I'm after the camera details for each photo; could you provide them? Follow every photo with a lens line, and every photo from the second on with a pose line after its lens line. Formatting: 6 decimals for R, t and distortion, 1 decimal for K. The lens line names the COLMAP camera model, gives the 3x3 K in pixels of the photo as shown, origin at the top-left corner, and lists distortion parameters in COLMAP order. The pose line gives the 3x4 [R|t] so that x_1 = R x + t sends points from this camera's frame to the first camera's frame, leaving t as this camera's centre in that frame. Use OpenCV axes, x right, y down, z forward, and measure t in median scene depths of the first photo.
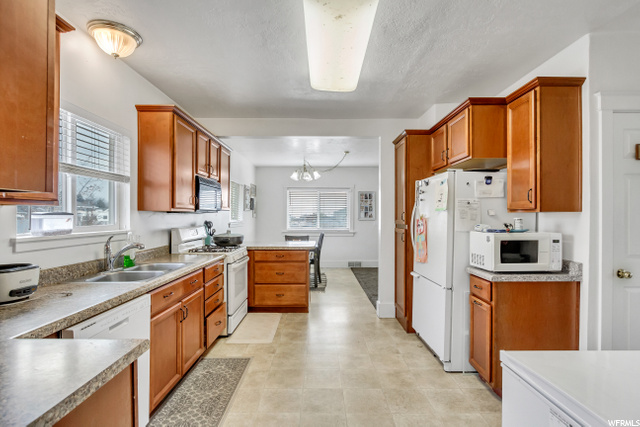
lens RADIAL K [[314.1, 0, 318.3], [0, 314.1, 218.5], [0, 0, 1]] dist [-0.013508, -0.000061]
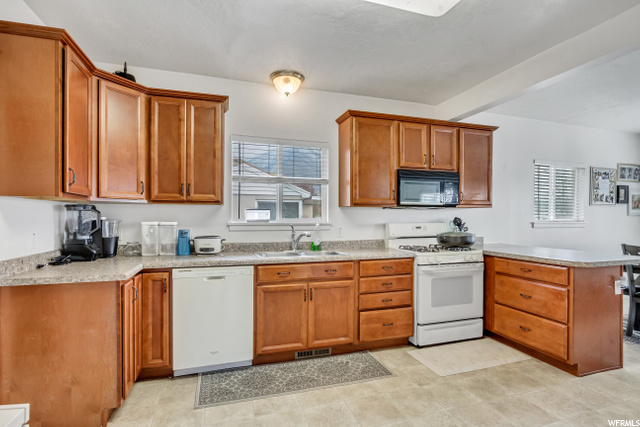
lens RADIAL K [[314.1, 0, 318.3], [0, 314.1, 218.5], [0, 0, 1]] dist [-0.013508, -0.000061]
pose [[0.292694, 0.005013, -0.956193, 0.456135], [-0.007148, 0.999970, 0.003055, 0.013948], [0.956179, 0.005941, 0.292721, 0.463162]]
